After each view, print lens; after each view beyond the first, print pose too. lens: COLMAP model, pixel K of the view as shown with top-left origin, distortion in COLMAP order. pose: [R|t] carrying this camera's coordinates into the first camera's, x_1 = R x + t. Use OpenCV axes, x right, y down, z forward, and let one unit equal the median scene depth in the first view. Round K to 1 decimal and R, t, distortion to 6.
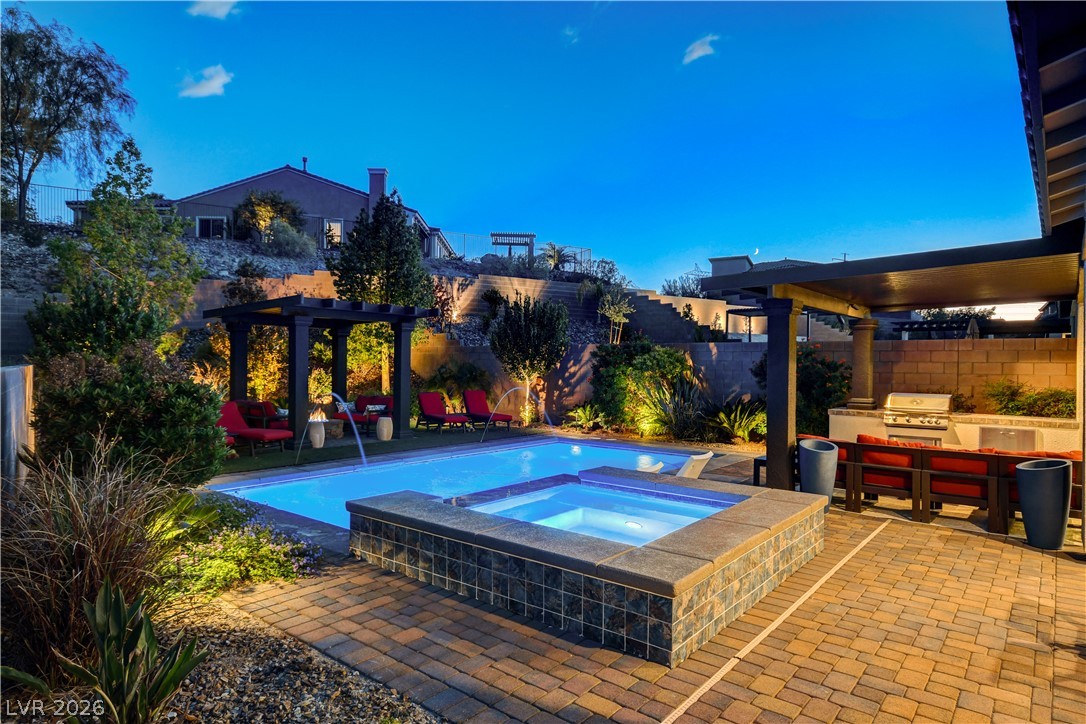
lens RADIAL K [[635.4, 0, 541.3], [0, 635.4, 361.1], [0, 0, 1]] dist [0.003033, 0.016706]
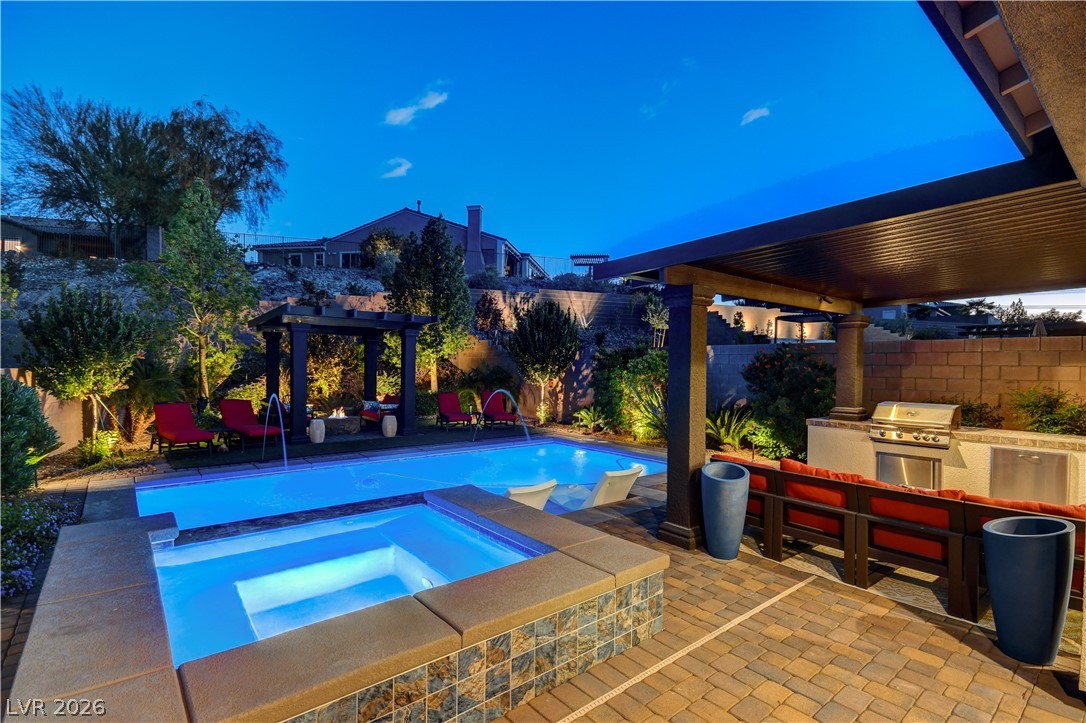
lens RADIAL K [[513.9, 0, 542.3], [0, 513.9, 370.4], [0, 0, 1]] dist [0.001655, -0.000559]
pose [[0.979917, 0.002345, -0.199392, 0.149432], [-0.000256, 0.999945, 0.010503, 0.000840], [0.199406, -0.010241, 0.979863, 0.147603]]
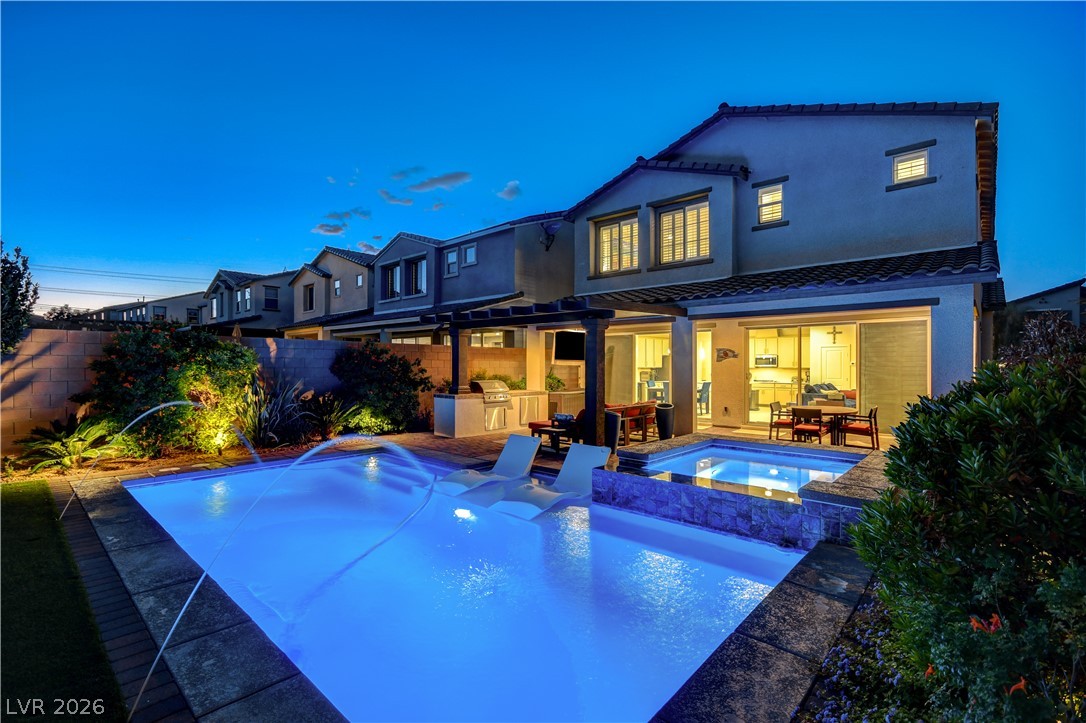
lens RADIAL K [[492.7, 0, 543.0], [0, 492.7, 361.5], [0, 0, 1]] dist [0.000029, 0.000229]
pose [[0.062207, -0.004689, 0.998052, -0.356883], [-0.005616, 0.999971, 0.005048, -0.000851], [-0.998047, -0.005919, 0.062179, 0.478636]]
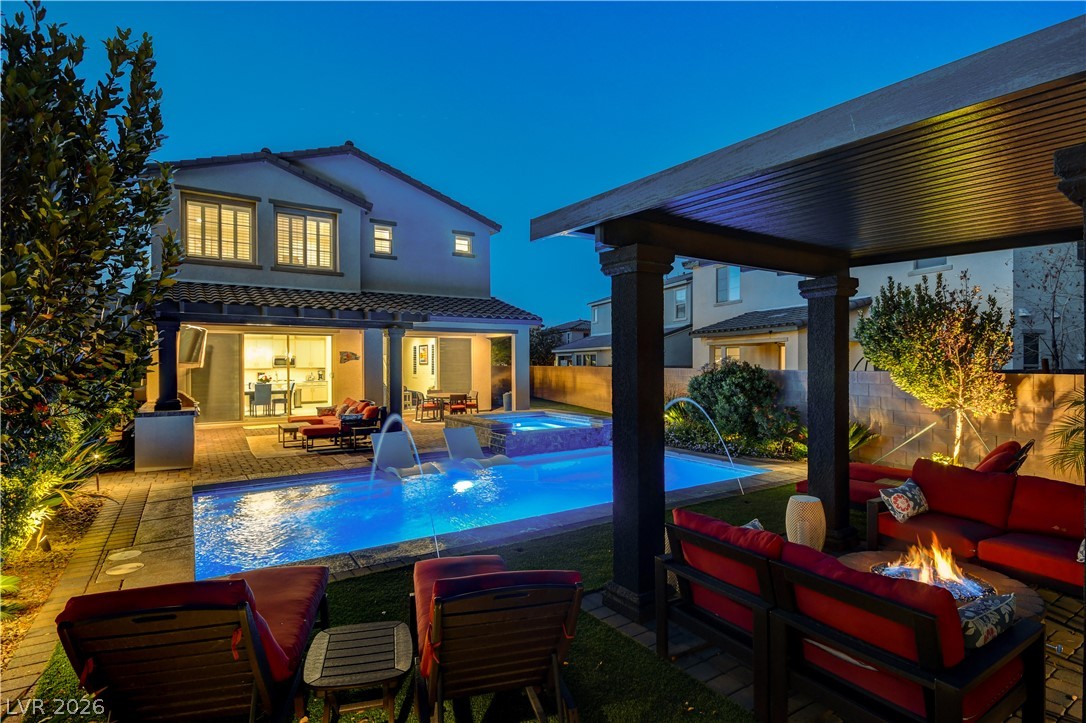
lens RADIAL K [[539.4, 0, 539.5], [0, 539.4, 363.0], [0, 0, 1]] dist [0.001852, 0.000353]
pose [[-0.952298, -0.007987, 0.305065, -0.207088], [-0.008363, 0.999965, 0.000074, -0.001692], [-0.305055, -0.002481, -0.952332, 1.041515]]
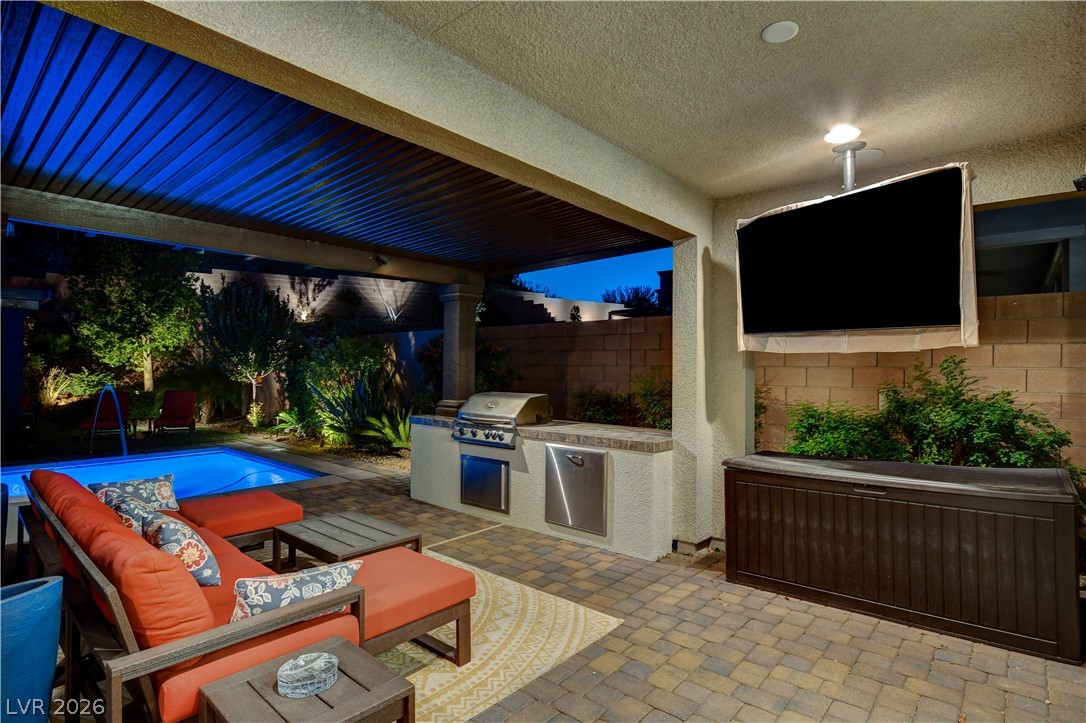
lens RADIAL K [[542.3, 0, 526.8], [0, 542.3, 366.9], [0, 0, 1]] dist [0.004828, 0.001055]
pose [[0.998889, -0.001831, -0.047092, 0.385741], [0.001822, 0.999998, -0.000239, 0.014358], [0.047093, 0.000153, 0.998891, 0.259089]]
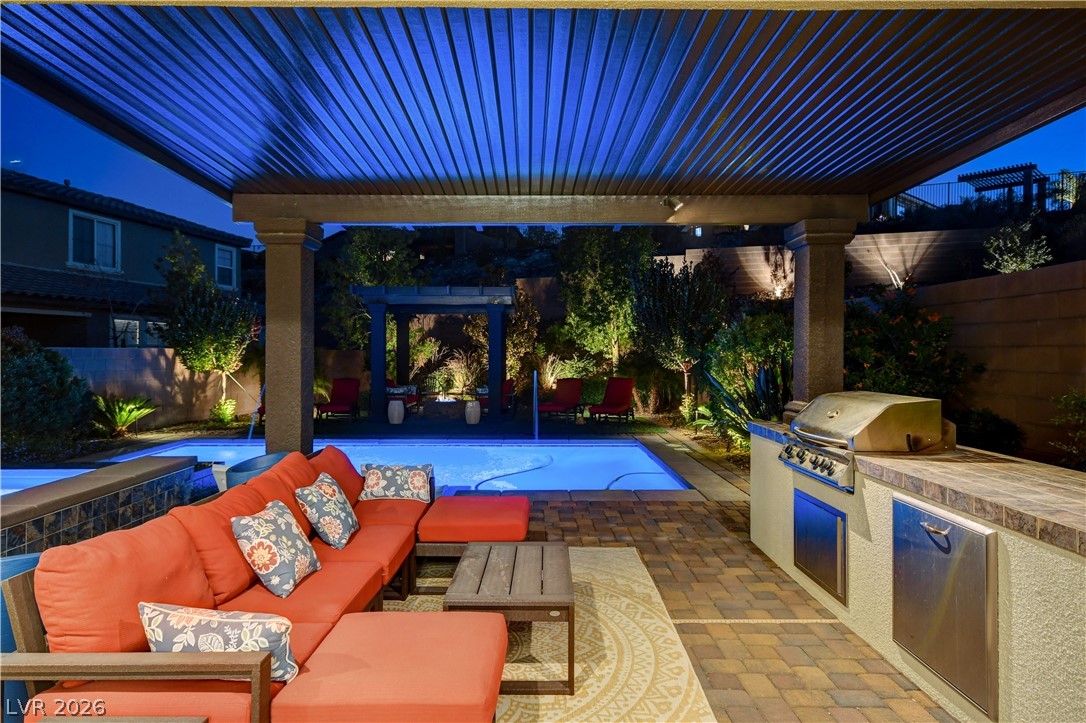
lens RADIAL K [[628.9, 0, 541.6], [0, 628.9, 350.7], [0, 0, 1]] dist [0.013158, 0.003580]
pose [[0.639644, -0.010961, -0.768593, 0.457781], [0.007170, 0.999940, -0.008293, 0.015806], [0.768638, -0.000207, 0.639685, 0.361126]]
